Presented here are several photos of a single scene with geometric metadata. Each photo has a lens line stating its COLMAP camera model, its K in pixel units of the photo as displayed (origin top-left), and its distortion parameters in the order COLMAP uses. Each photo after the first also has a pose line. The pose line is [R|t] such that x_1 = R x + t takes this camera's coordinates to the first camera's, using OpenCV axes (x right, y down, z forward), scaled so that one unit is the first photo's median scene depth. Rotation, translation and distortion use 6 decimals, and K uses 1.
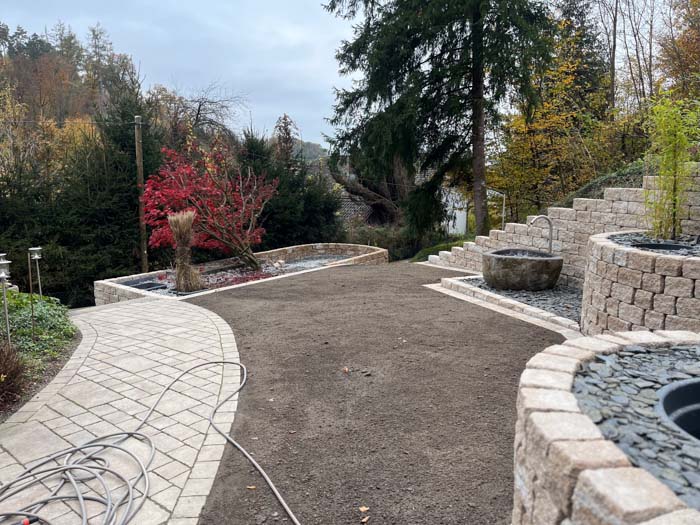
lens RADIAL K [[535.2, 0, 362.6], [0, 535.2, 261.1], [0, 0, 1]] dist [0.144475, -0.177549]
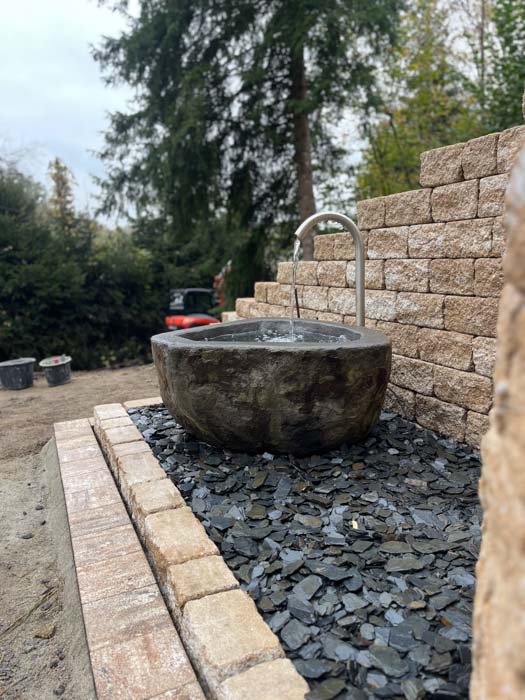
lens RADIAL K [[535.2, 0, 262.5], [0, 535.2, 350.0], [0, 0, 1]] dist [0.144475, -0.177549]
pose [[0.998002, -0.035472, 0.052284, 0.106066], [0.035013, 0.999340, 0.009677, -0.002587], [-0.052593, -0.007827, 0.998585, 0.265366]]
